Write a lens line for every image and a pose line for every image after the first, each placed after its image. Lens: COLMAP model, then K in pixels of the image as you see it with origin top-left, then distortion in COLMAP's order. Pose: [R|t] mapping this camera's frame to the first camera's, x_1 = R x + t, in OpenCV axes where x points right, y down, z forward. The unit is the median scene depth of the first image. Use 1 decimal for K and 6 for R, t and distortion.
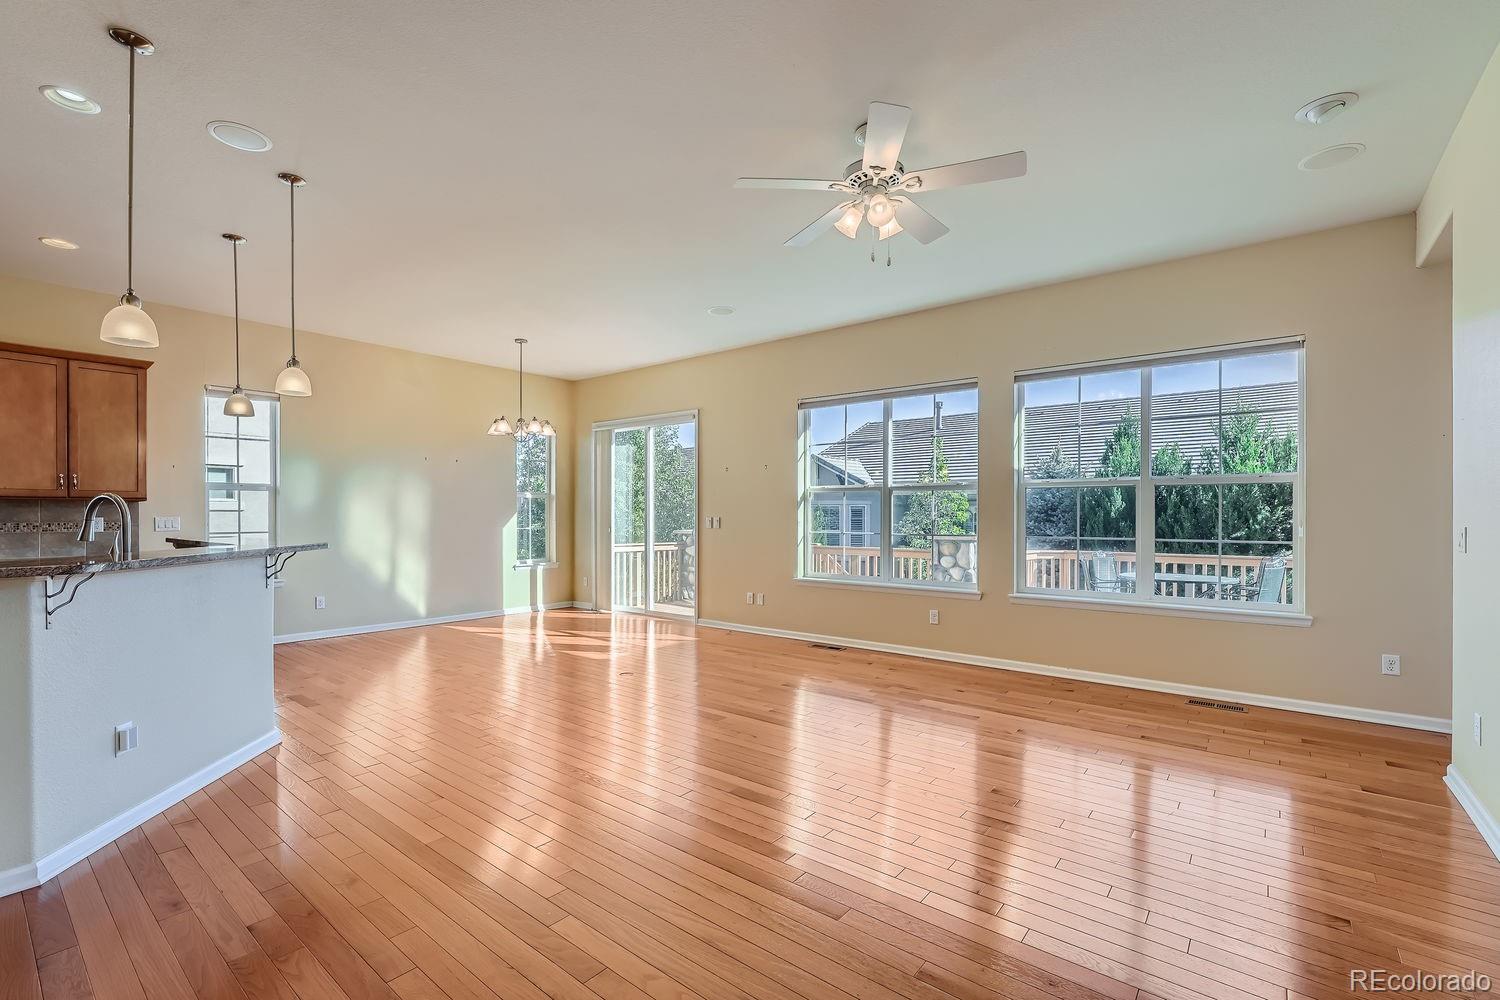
lens RADIAL K [[646.4, 0, 730.7], [0, 646.4, 528.2], [0, 0, 1]] dist [-0.013117, 0.002655]
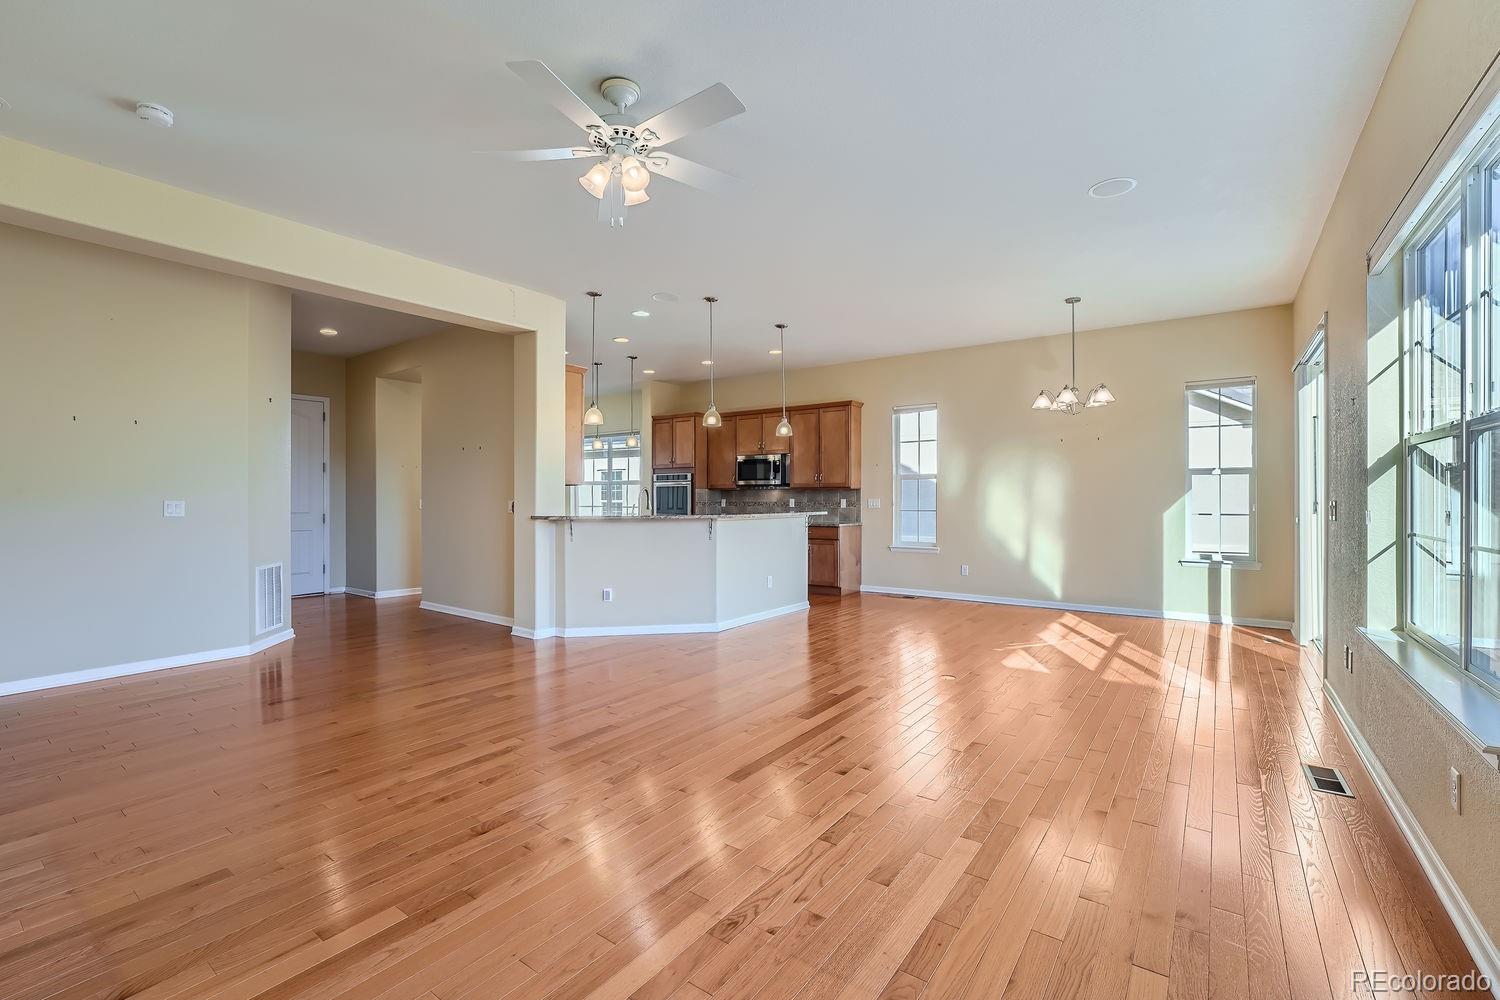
lens RADIAL K [[646.4, 0, 745.4], [0, 646.4, 495.6], [0, 0, 1]] dist [-0.013117, 0.002655]
pose [[0.062788, -0.005017, -0.998014, 0.481741], [-0.019711, 0.999786, -0.006266, -0.006798], [0.997832, 0.020066, 0.062676, 0.463379]]
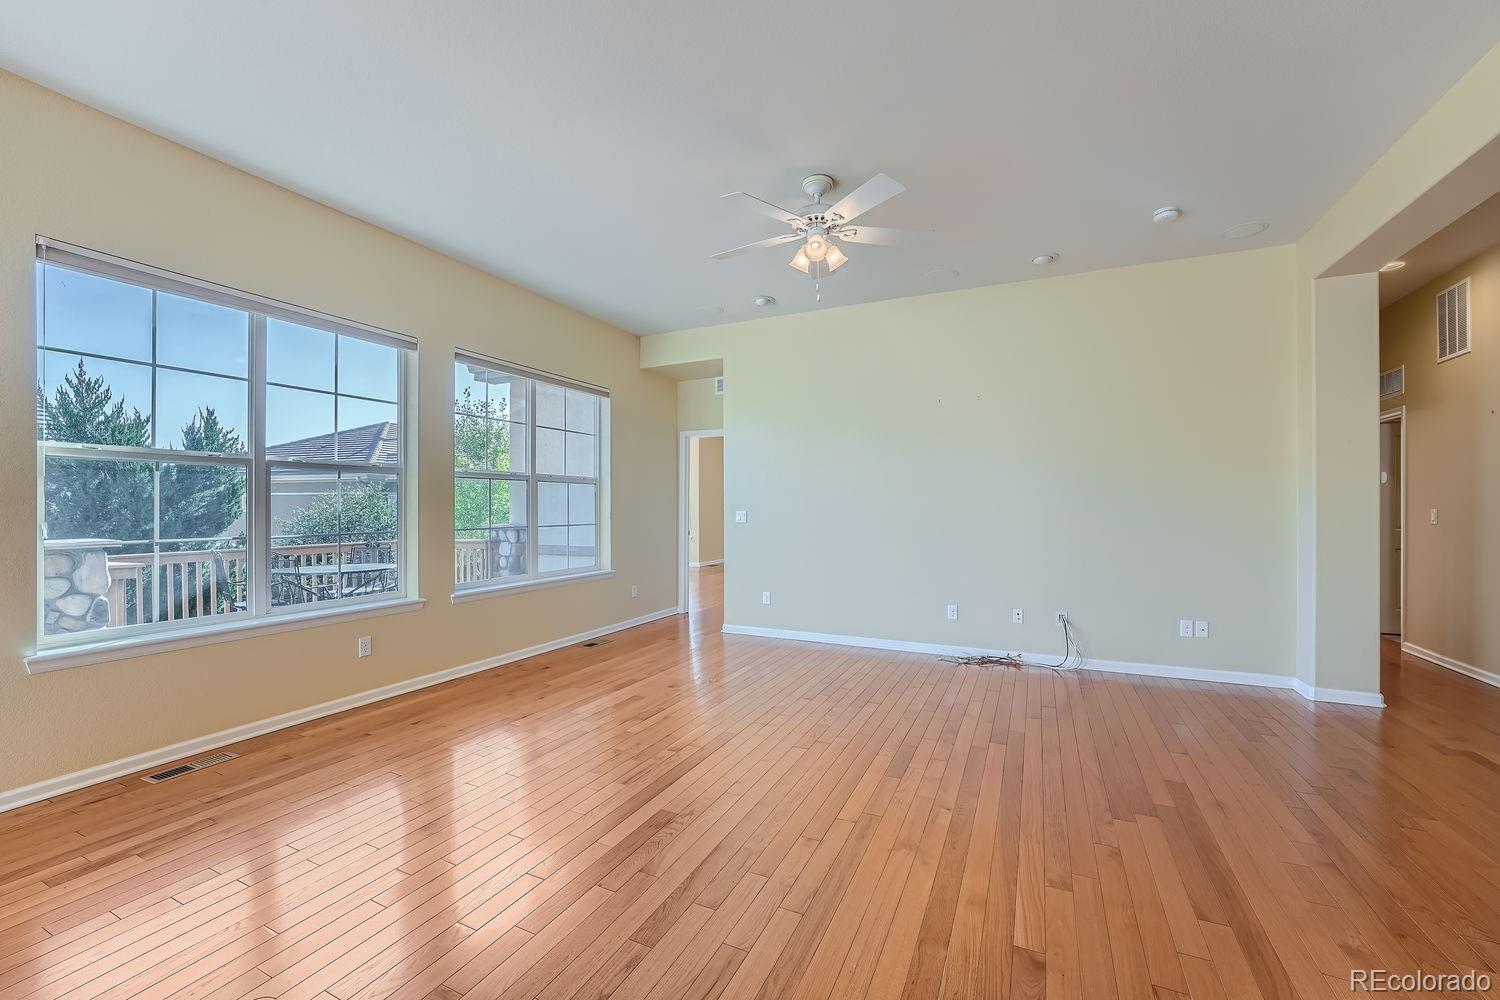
lens RADIAL K [[613.8, 0, 745.3], [0, 613.8, 507.3], [0, 0, 1]] dist [-0.022250, 0.001326]
pose [[-0.242408, -0.004962, 0.970162, -0.344679], [0.021167, 0.999722, 0.010402, -0.012837], [-0.969943, 0.023057, -0.242236, 0.577563]]
